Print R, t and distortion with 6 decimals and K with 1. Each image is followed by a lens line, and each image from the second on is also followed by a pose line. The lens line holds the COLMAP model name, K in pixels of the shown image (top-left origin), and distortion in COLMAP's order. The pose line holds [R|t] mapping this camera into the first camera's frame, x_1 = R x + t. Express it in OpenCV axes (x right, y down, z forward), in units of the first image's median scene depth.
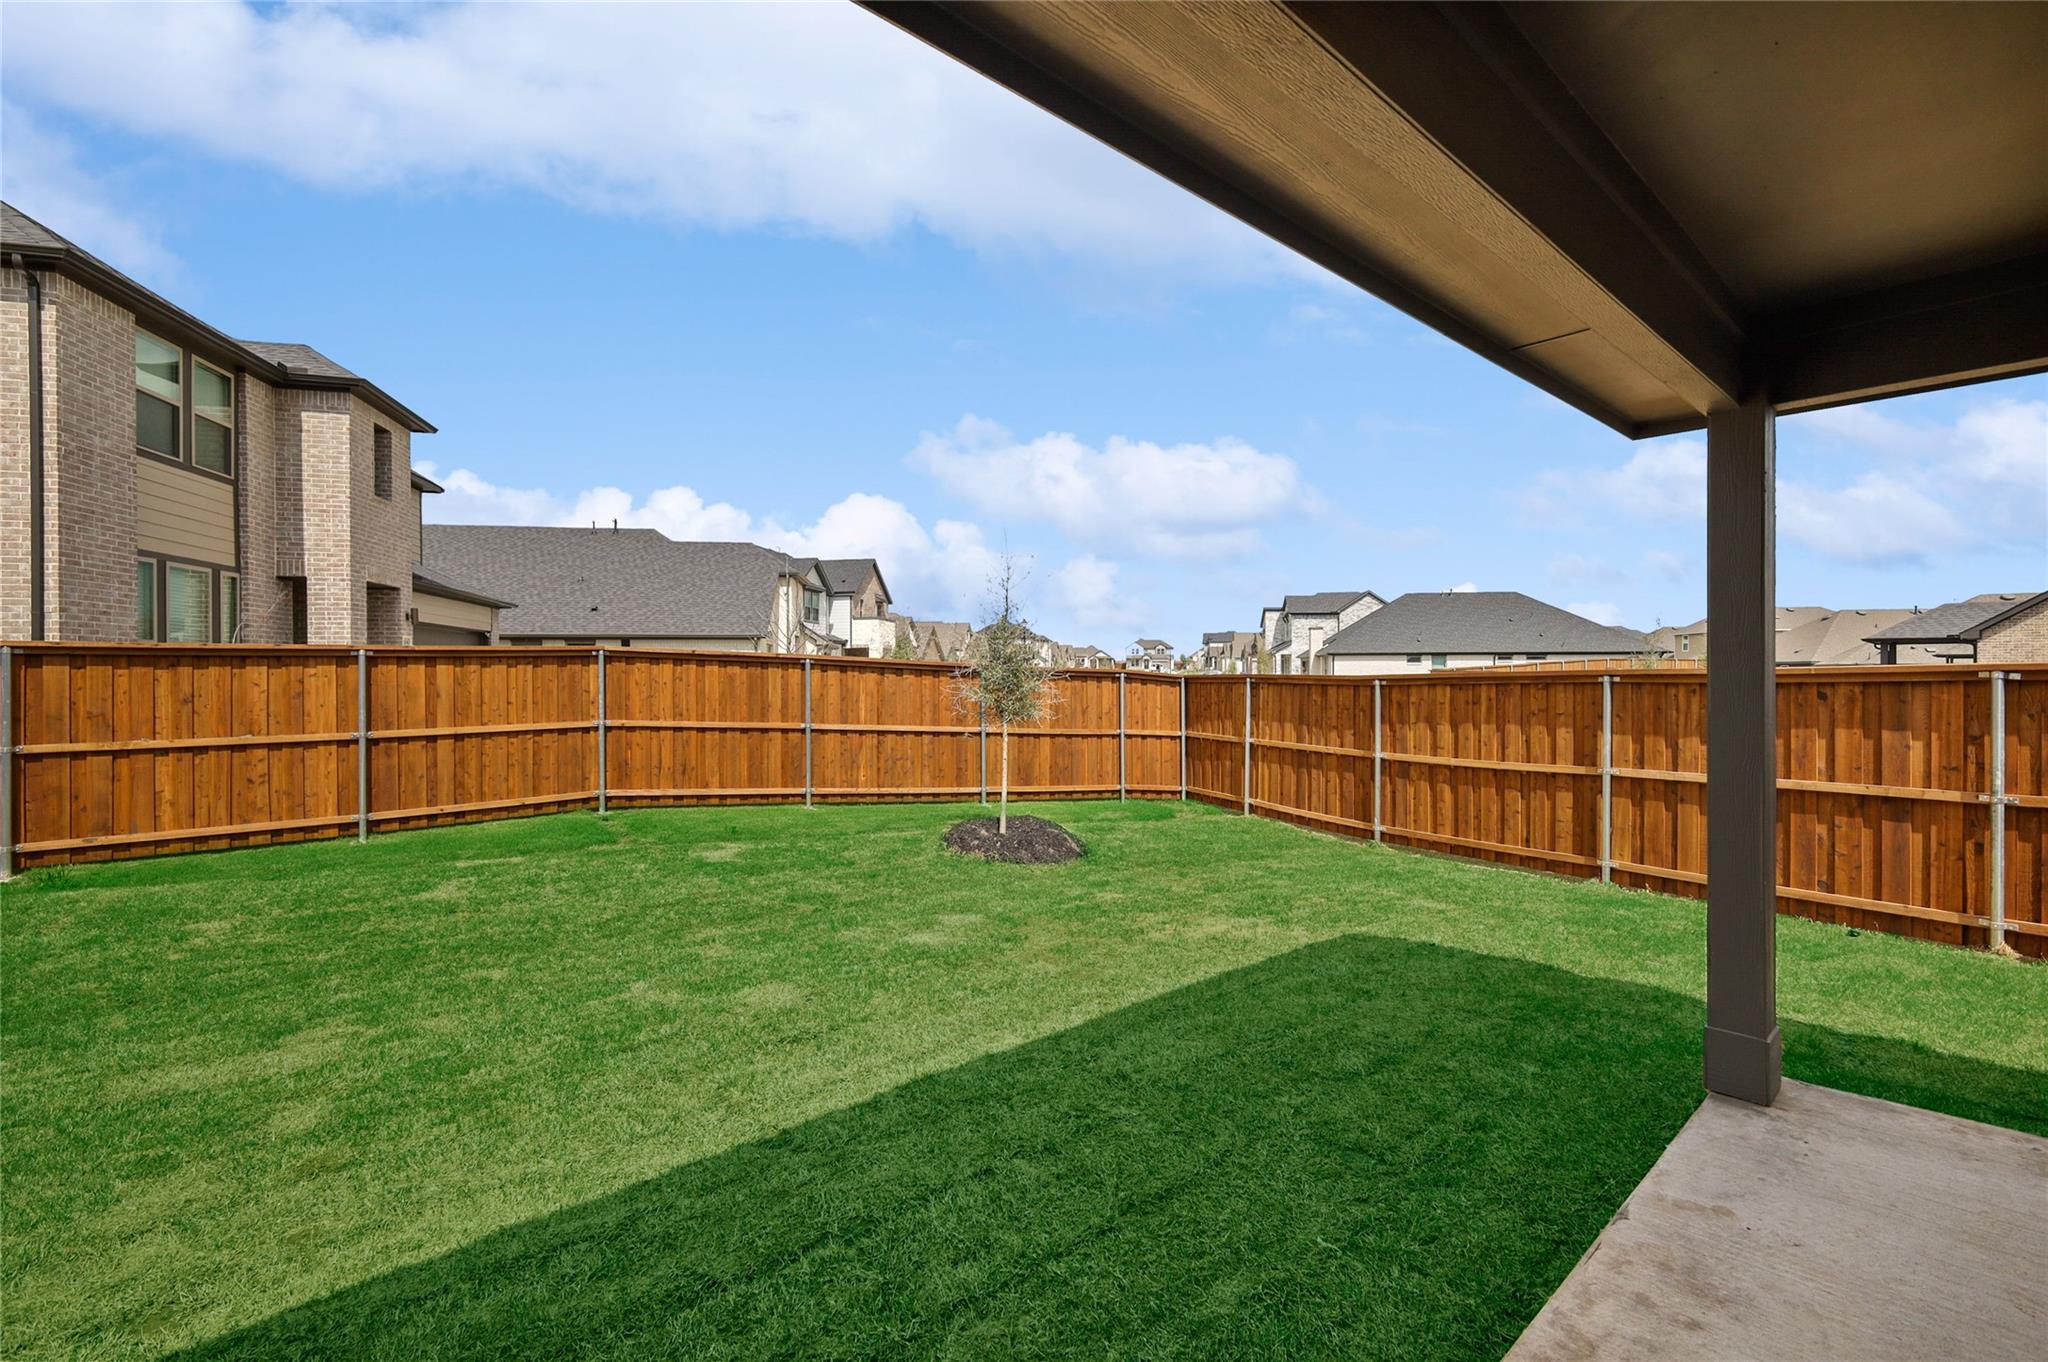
lens RADIAL K [[892.6, 0, 1022.2], [0, 892.6, 676.0], [0, 0, 1]] dist [0.000974, 0.000051]
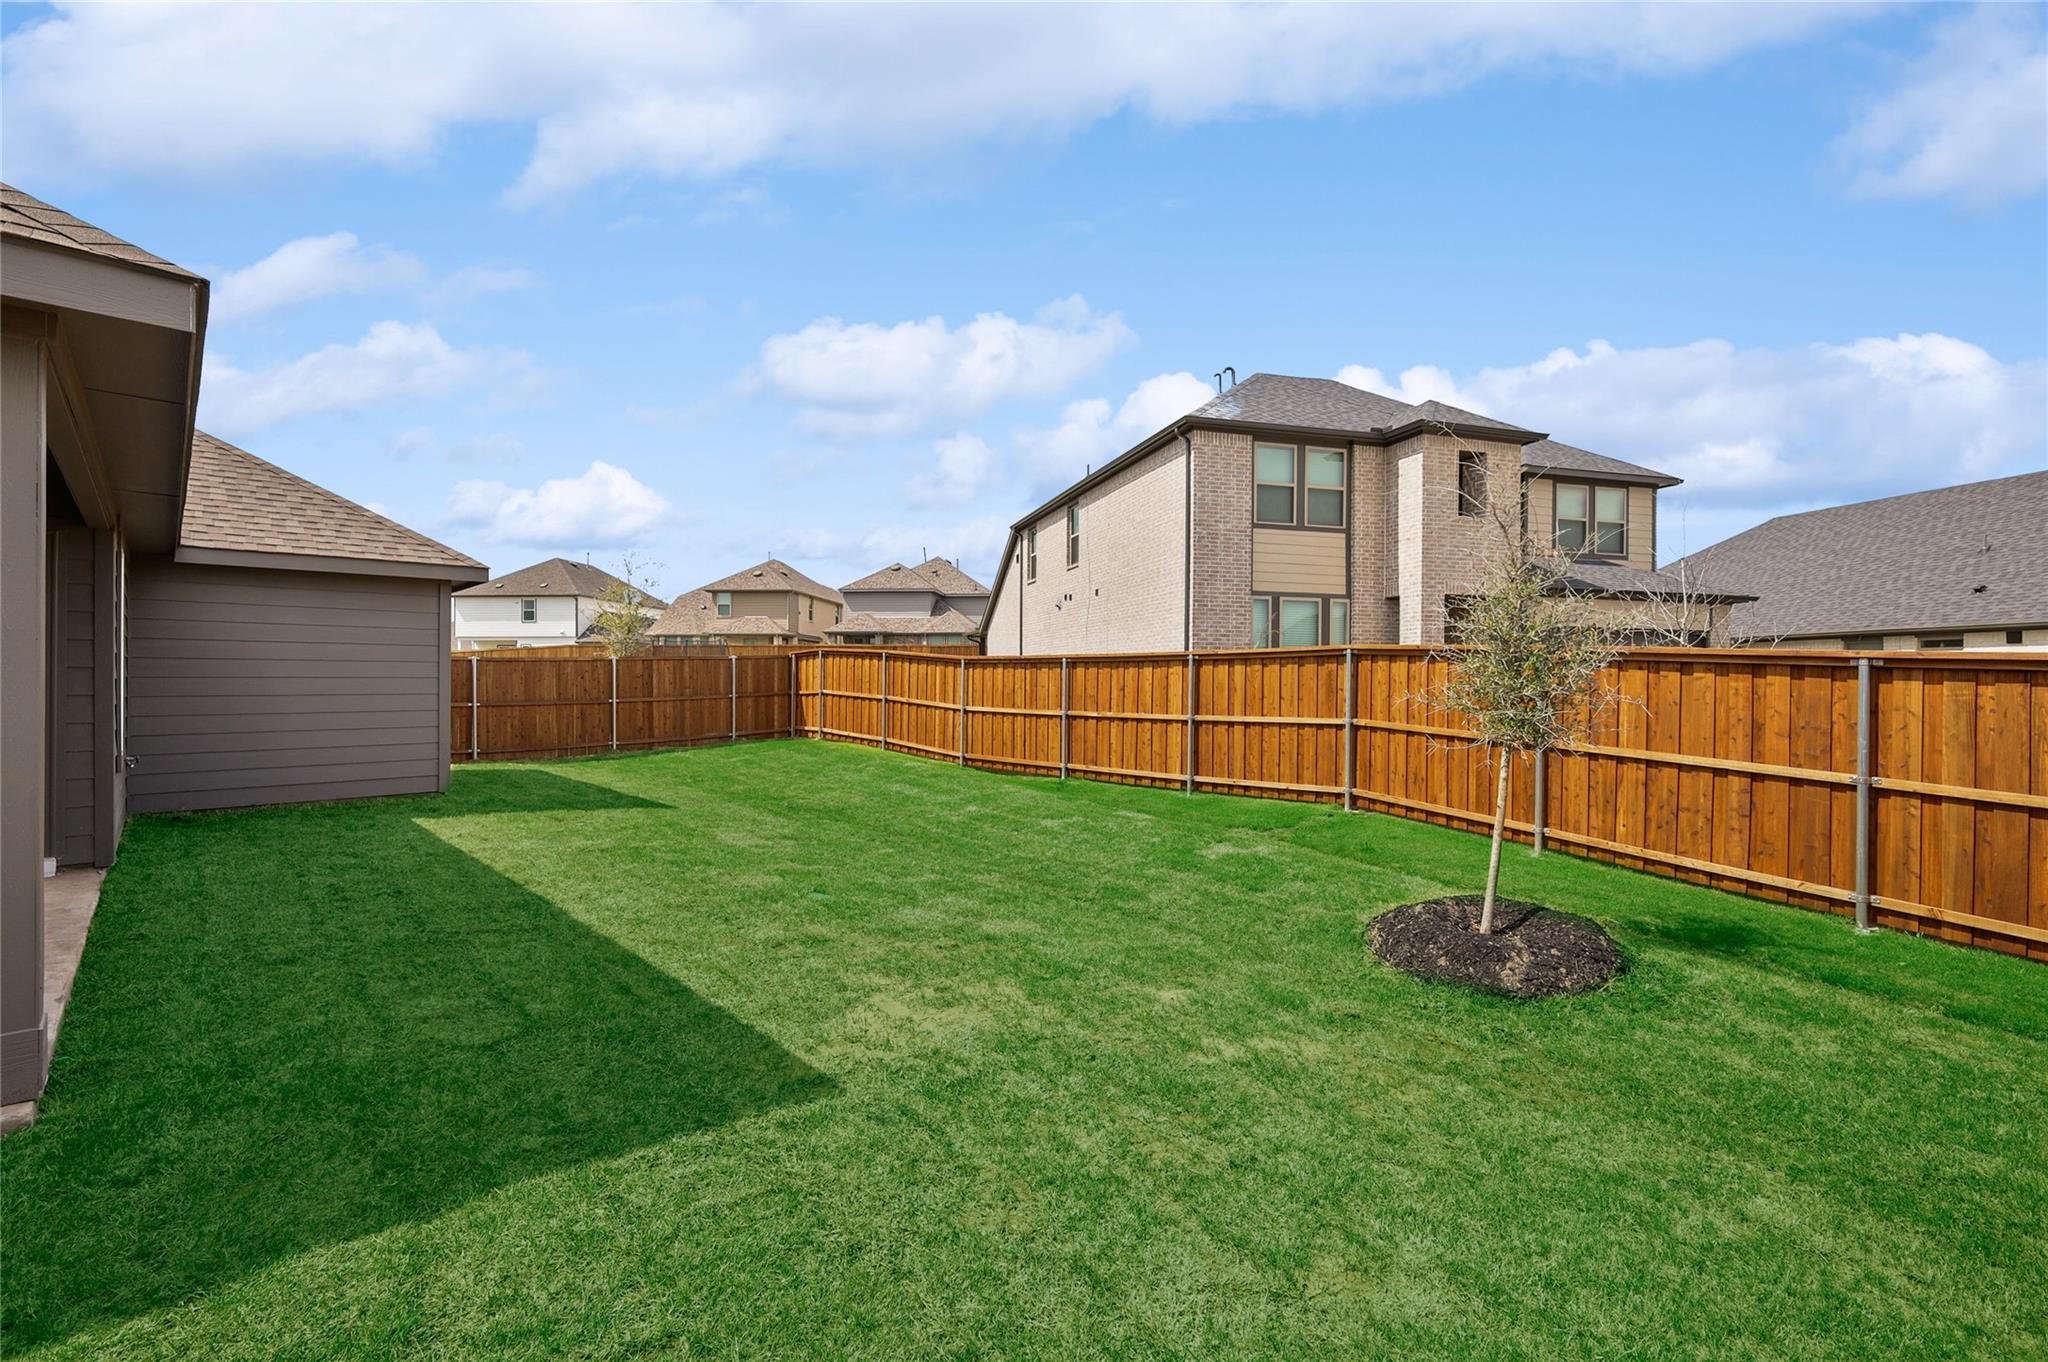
lens RADIAL K [[892.6, 0, 1020.8], [0, 892.6, 679.6], [0, 0, 1]] dist [0.000974, 0.000051]
pose [[0.044862, 0.002407, -0.998990, 0.471371], [-0.011023, 0.999937, 0.001915, 0.007132], [0.998932, 0.010926, 0.044886, 0.530563]]
